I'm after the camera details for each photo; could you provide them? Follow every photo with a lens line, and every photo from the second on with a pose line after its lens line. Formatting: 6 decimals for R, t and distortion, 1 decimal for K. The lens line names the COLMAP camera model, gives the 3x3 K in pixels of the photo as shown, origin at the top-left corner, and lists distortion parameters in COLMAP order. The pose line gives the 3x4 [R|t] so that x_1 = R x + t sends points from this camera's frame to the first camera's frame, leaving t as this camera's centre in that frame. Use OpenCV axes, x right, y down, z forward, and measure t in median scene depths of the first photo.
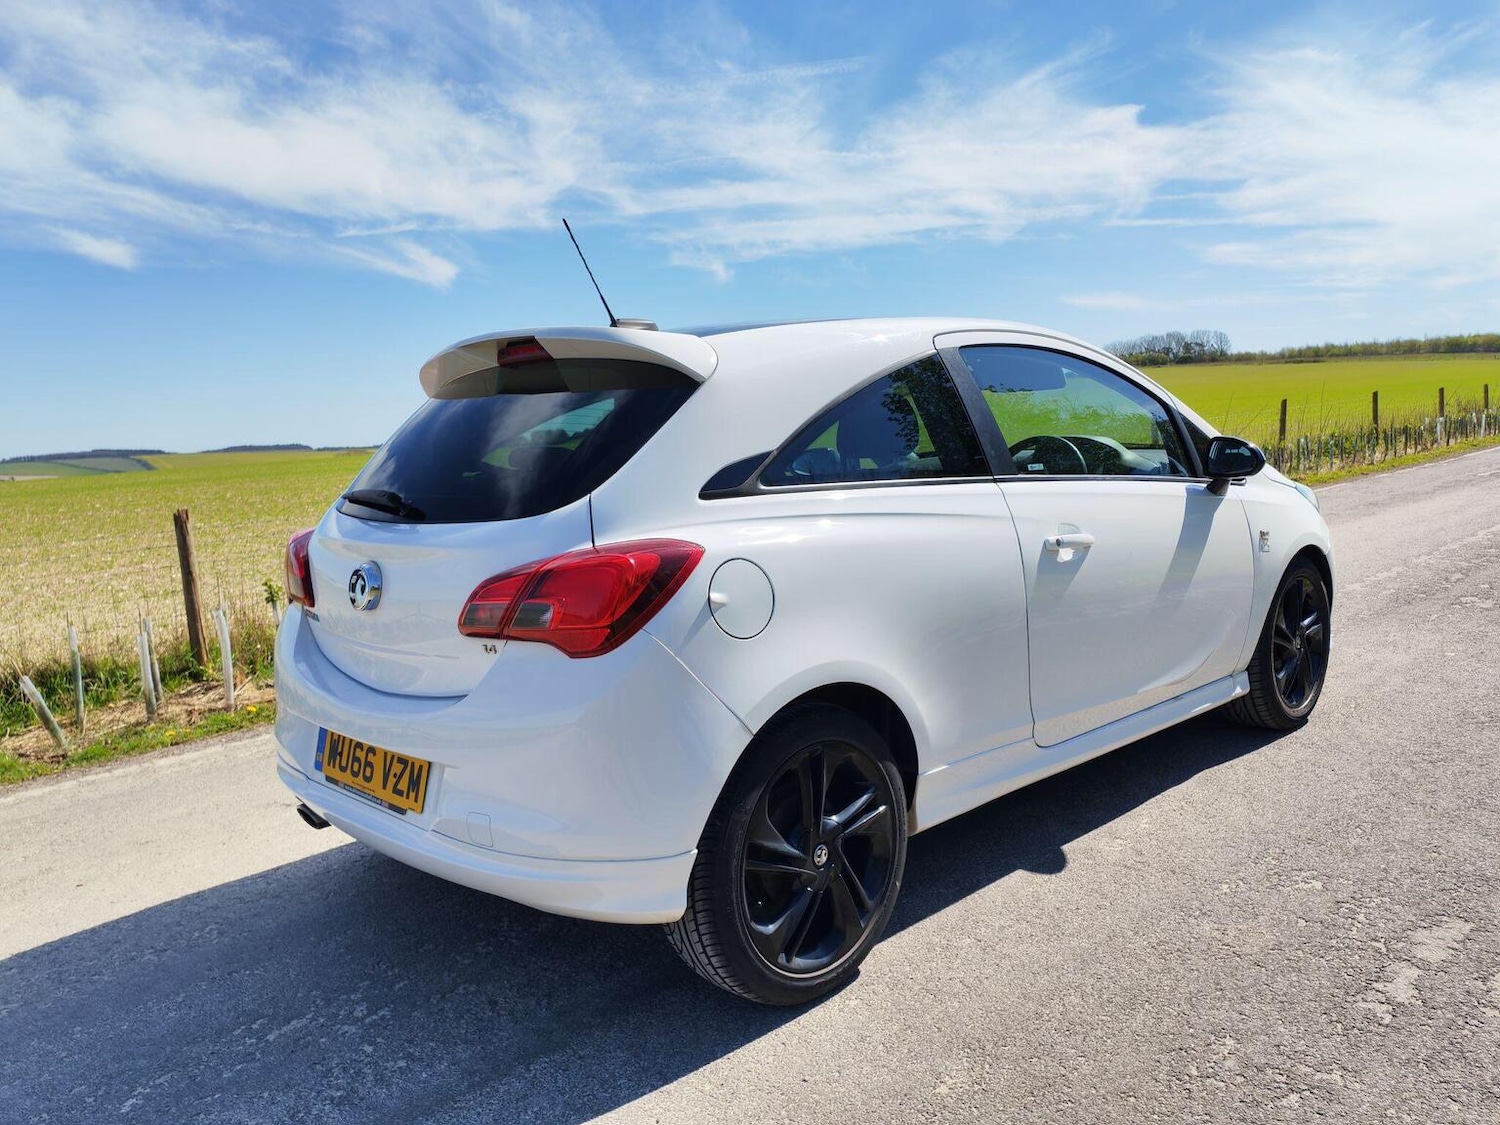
lens RADIAL K [[1150.7, 0, 760.8], [0, 1150.7, 546.9], [0, 0, 1]] dist [0.080468, -0.103853]
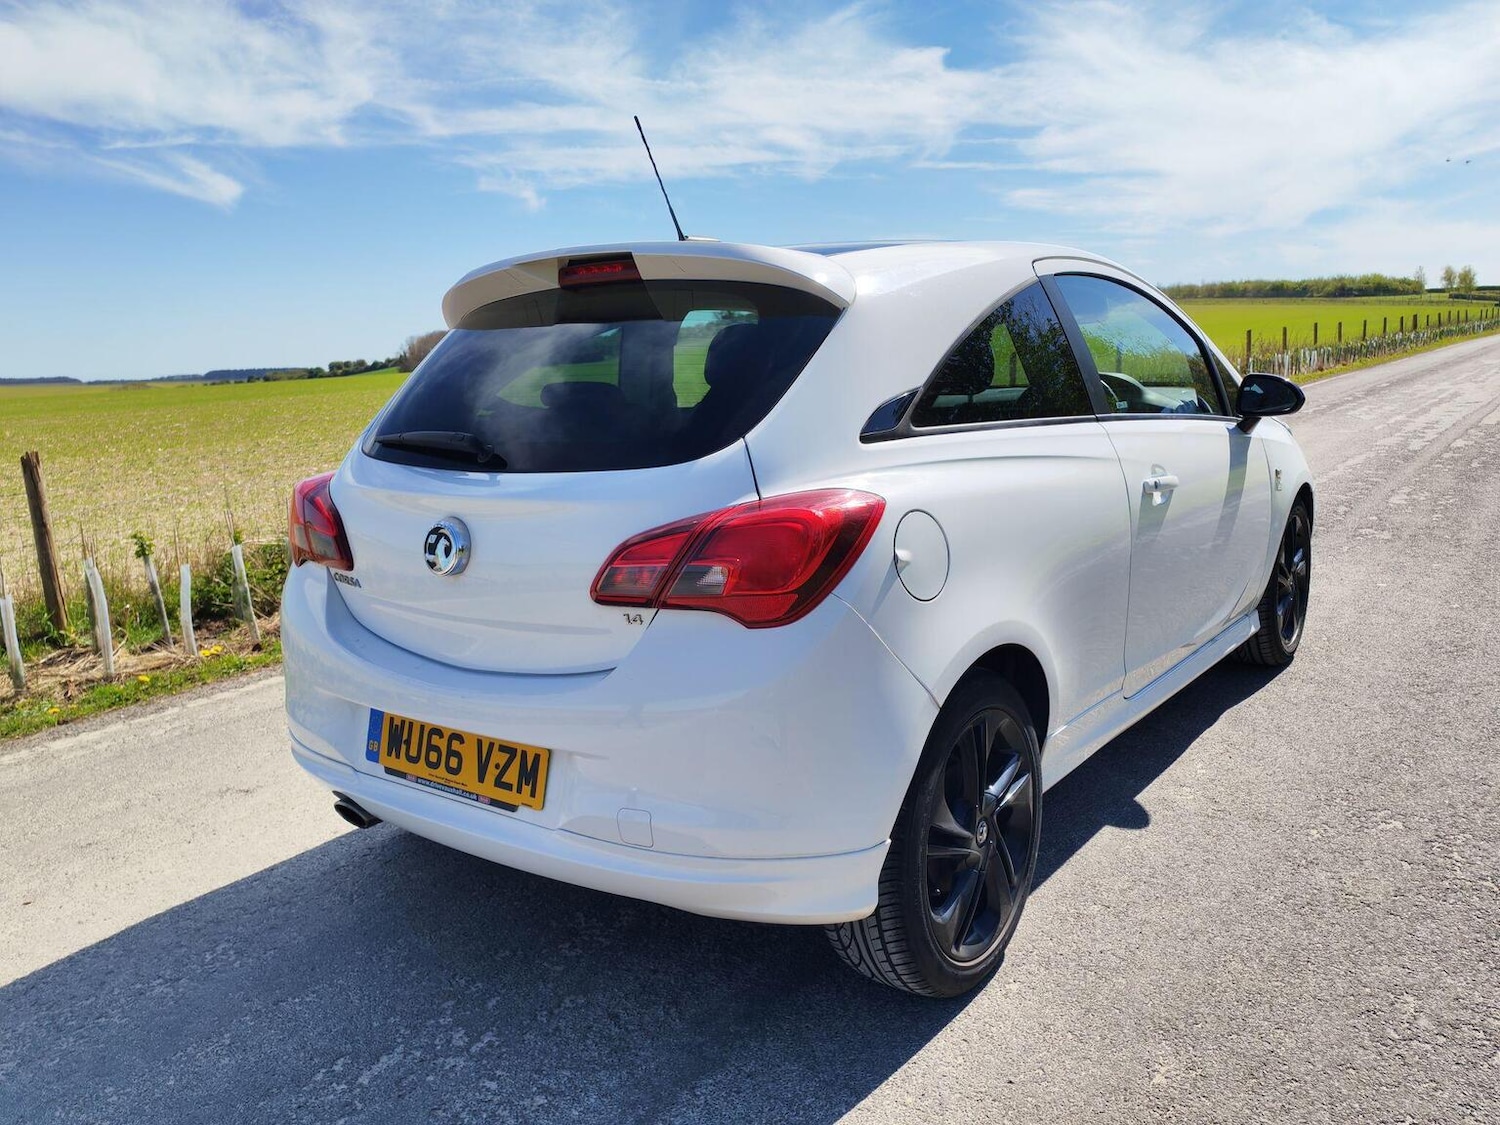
lens RADIAL K [[1150.4, 0, 764.3], [0, 1150.4, 536.8], [0, 0, 1]] dist [0.070721, -0.086796]
pose [[0.987009, -0.017134, 0.159748, -0.160755], [0.009780, 0.998861, 0.046705, -0.006930], [-0.160366, -0.044536, 0.986052, 0.083663]]
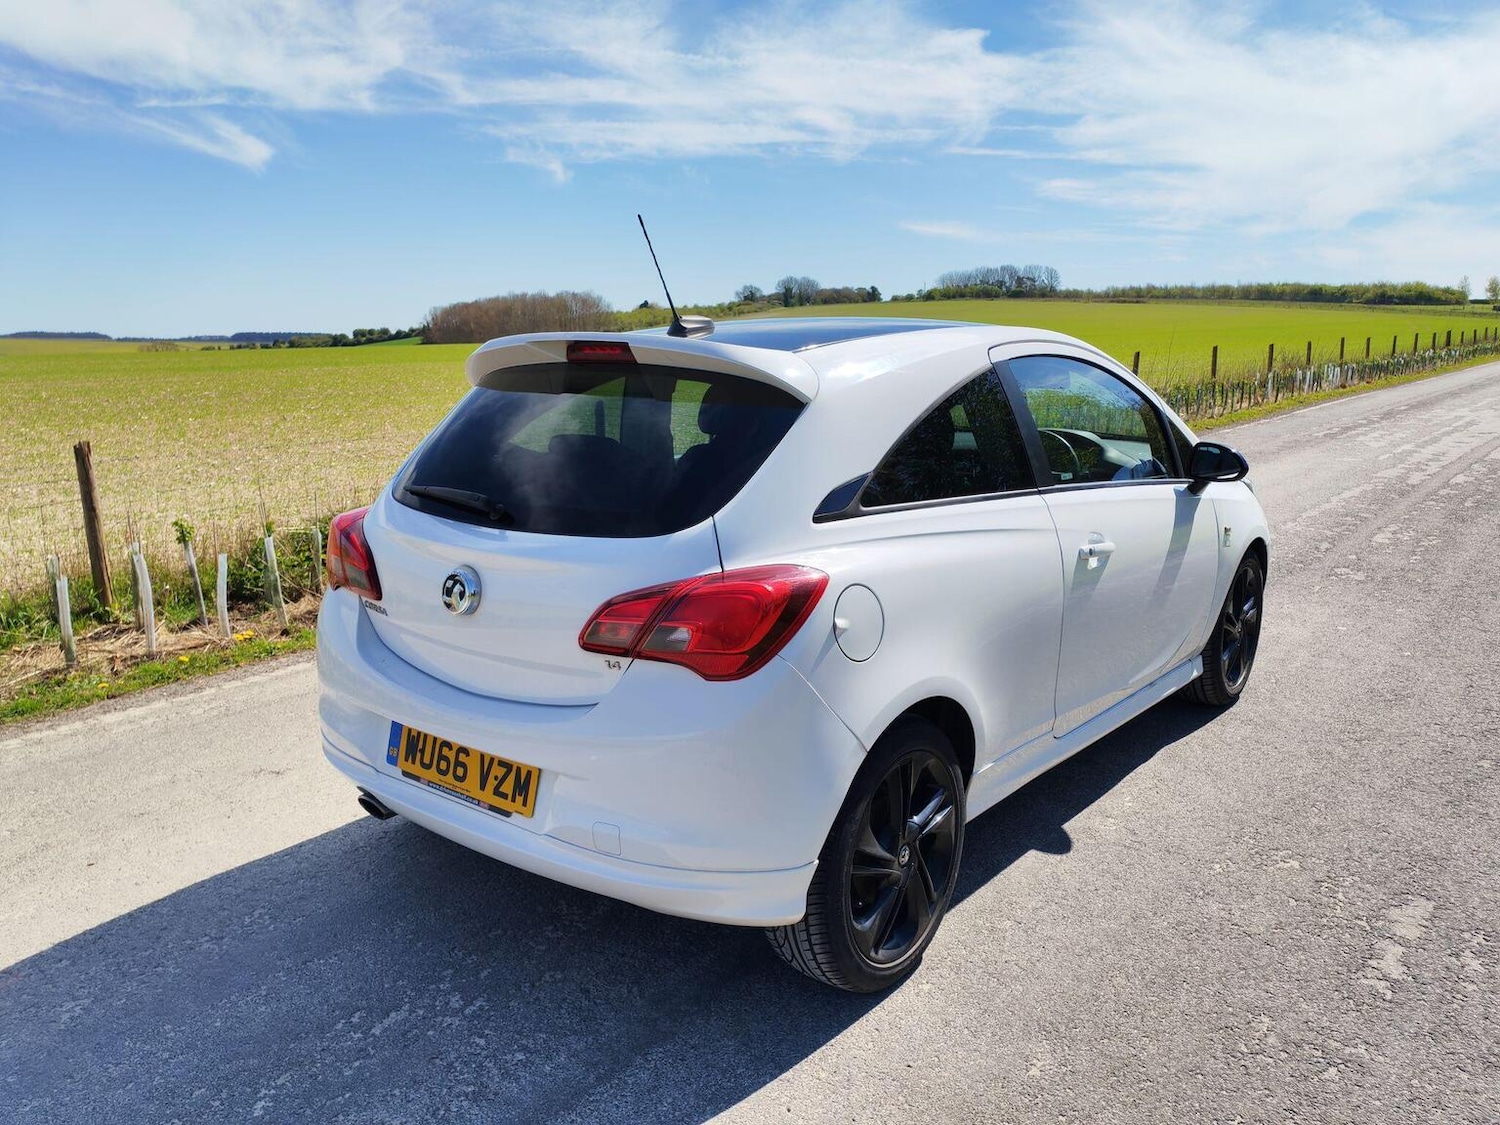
lens RADIAL K [[1150.3, 0, 733.5], [0, 1150.3, 562.9], [0, 0, 1]] dist [0.089178, -0.119309]
pose [[0.991903, 0.025173, 0.124480, -0.151507], [-0.035733, 0.995880, 0.083346, -0.053603], [-0.121869, -0.087119, 0.988715, -0.010769]]
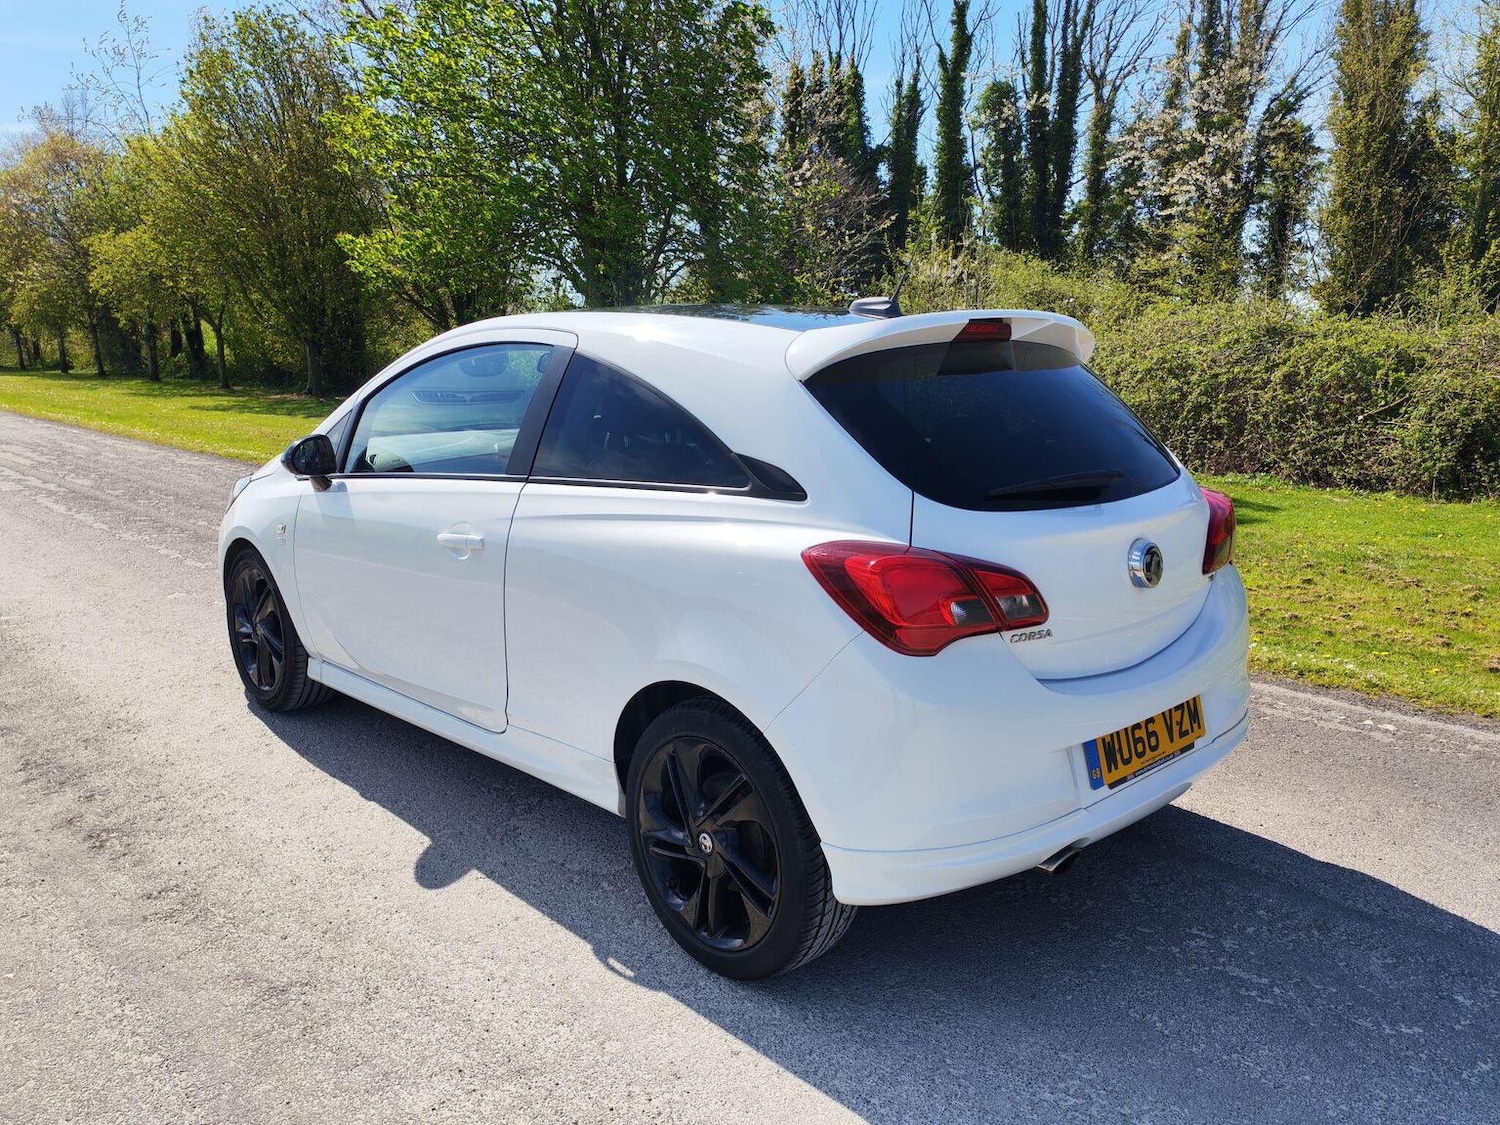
lens RADIAL K [[1138.4, 0, 744.0], [0, 1138.4, 560.0], [0, 0, 1]] dist [0.073133, -0.090837]
pose [[0.016698, -0.137441, 0.990369, -0.872115], [0.113241, 0.984394, 0.134703, -0.093752], [-0.993427, 0.109901, 0.032001, 0.858786]]
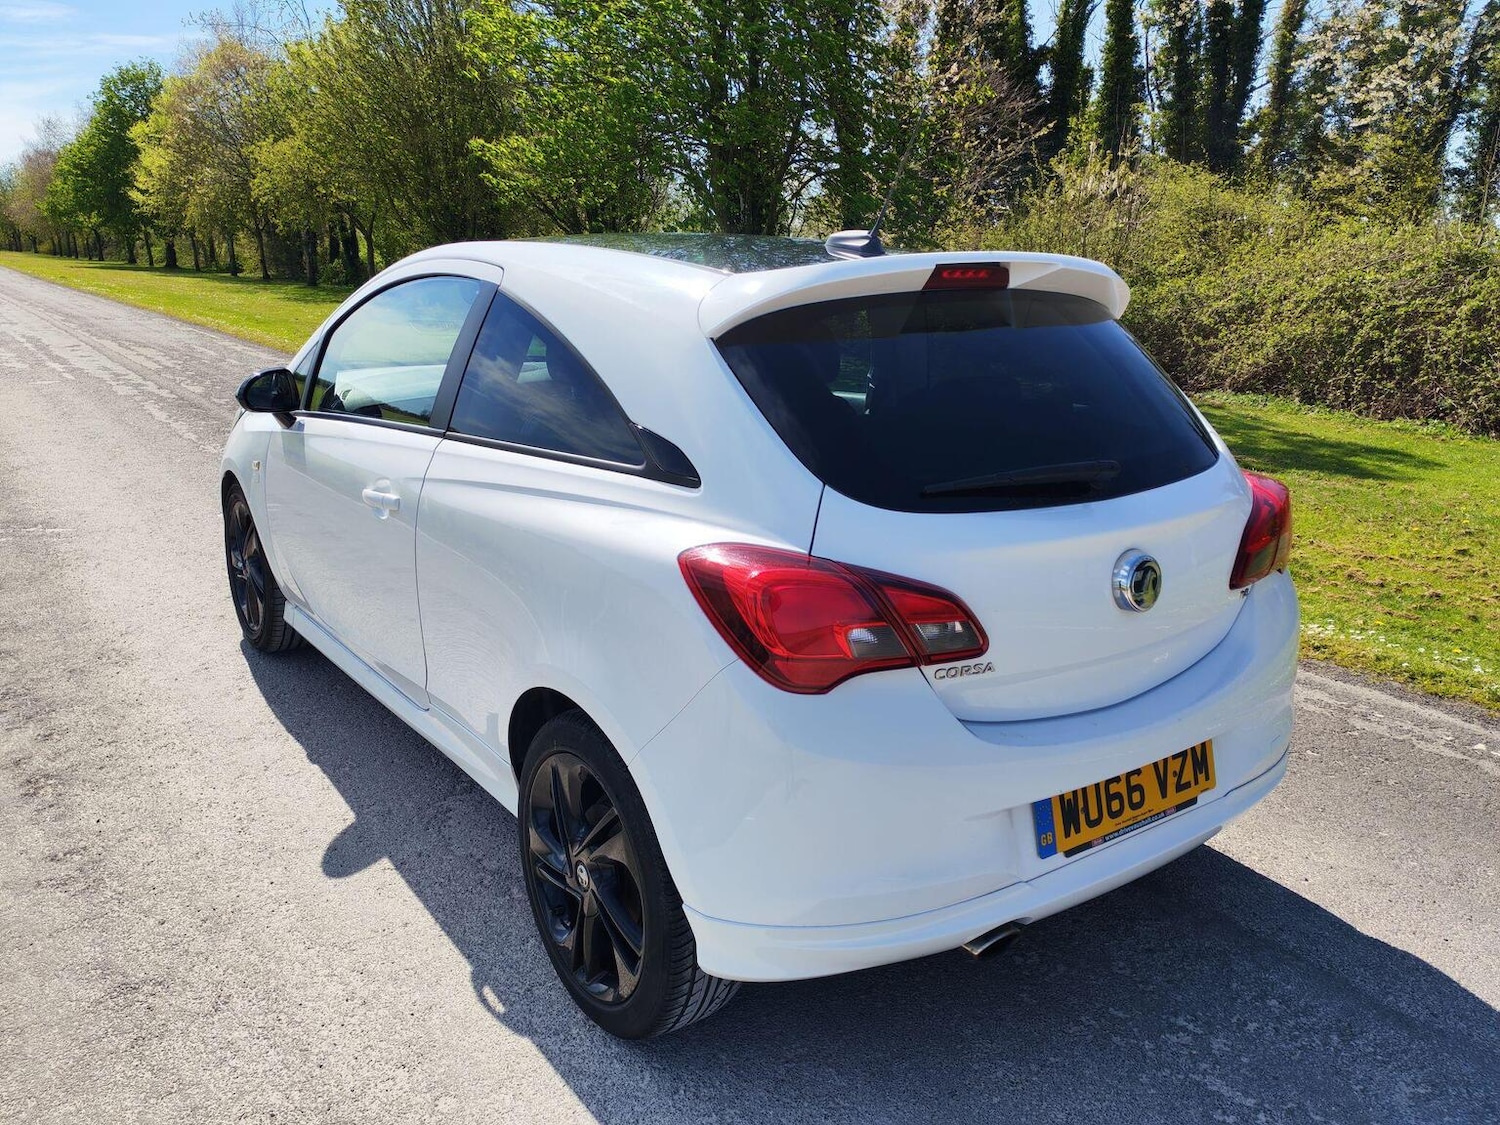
lens RADIAL K [[1139.6, 0, 725.6], [0, 1139.6, 559.1], [0, 0, 1]] dist [0.066273, -0.084381]
pose [[0.158056, -0.202770, 0.966386, -0.752860], [0.086807, 0.977752, 0.190957, -0.103212], [-0.983607, 0.053707, 0.172142, 0.746415]]
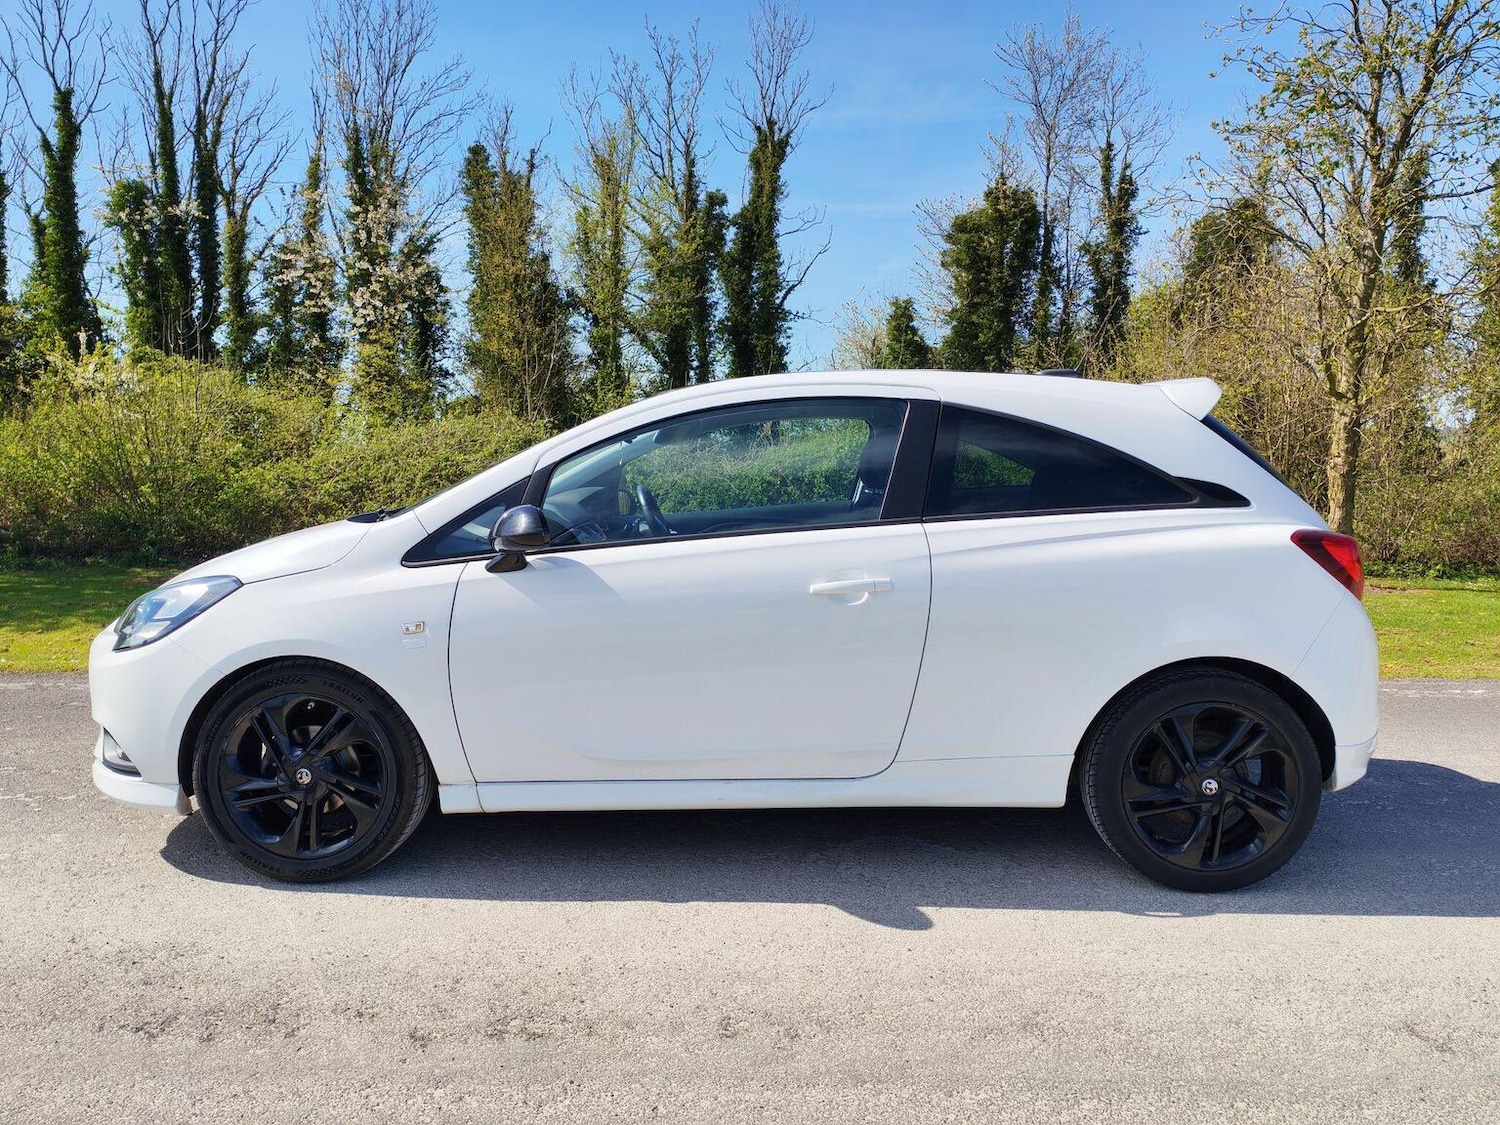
lens RADIAL K [[1137.2, 0, 747.2], [0, 1137.2, 564.0], [0, 0, 1]] dist [0.076341, -0.077219]
pose [[-0.686037, -0.010196, 0.727495, -0.618357], [0.126830, 0.982916, 0.133378, -0.153691], [-0.716427, 0.183771, -0.673024, 1.661068]]
